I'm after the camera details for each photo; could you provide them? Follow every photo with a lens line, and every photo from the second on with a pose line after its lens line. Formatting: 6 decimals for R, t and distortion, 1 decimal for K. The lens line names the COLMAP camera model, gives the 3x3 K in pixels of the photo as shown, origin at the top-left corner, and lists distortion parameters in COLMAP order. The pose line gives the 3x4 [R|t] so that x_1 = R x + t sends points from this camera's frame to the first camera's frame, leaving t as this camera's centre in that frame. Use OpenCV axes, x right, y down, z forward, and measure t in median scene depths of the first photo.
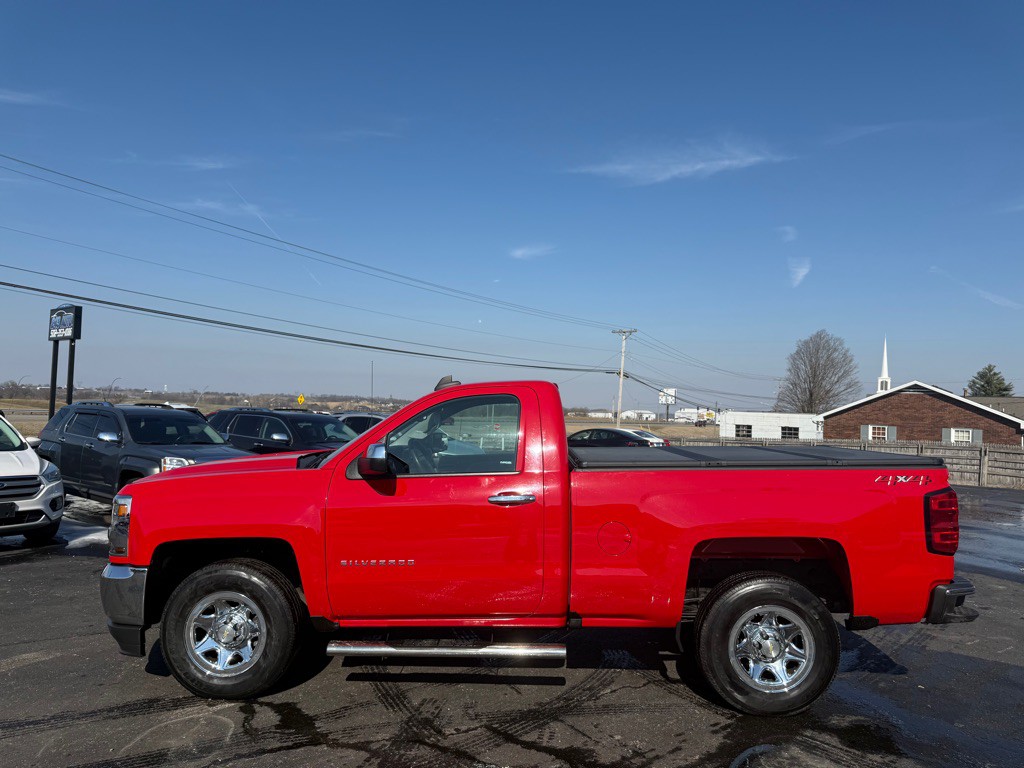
lens RADIAL K [[741.2, 0, 505.1], [0, 741.2, 384.8], [0, 0, 1]] dist [-0.000983, -0.004384]
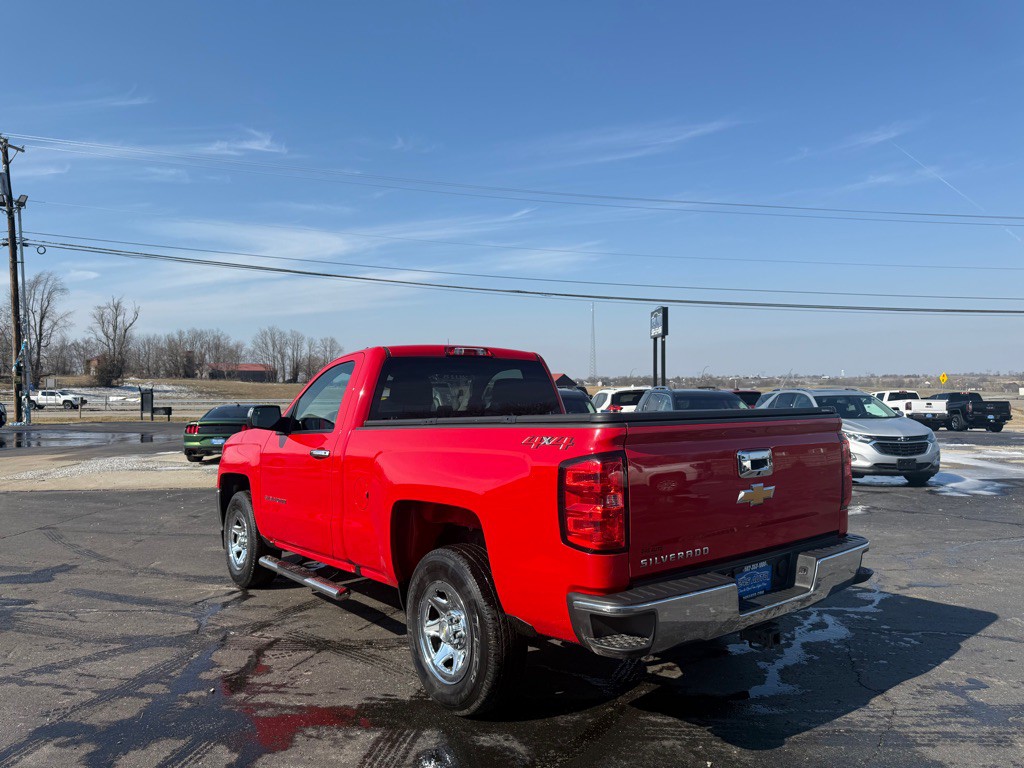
lens RADIAL K [[741.2, 0, 505.1], [0, 741.2, 384.8], [0, 0, 1]] dist [-0.000983, -0.004384]
pose [[0.605840, -0.041029, -0.794528, 0.101622], [0.055321, 0.998425, -0.009375, 0.006953], [0.793661, -0.038275, 0.607156, 0.047591]]
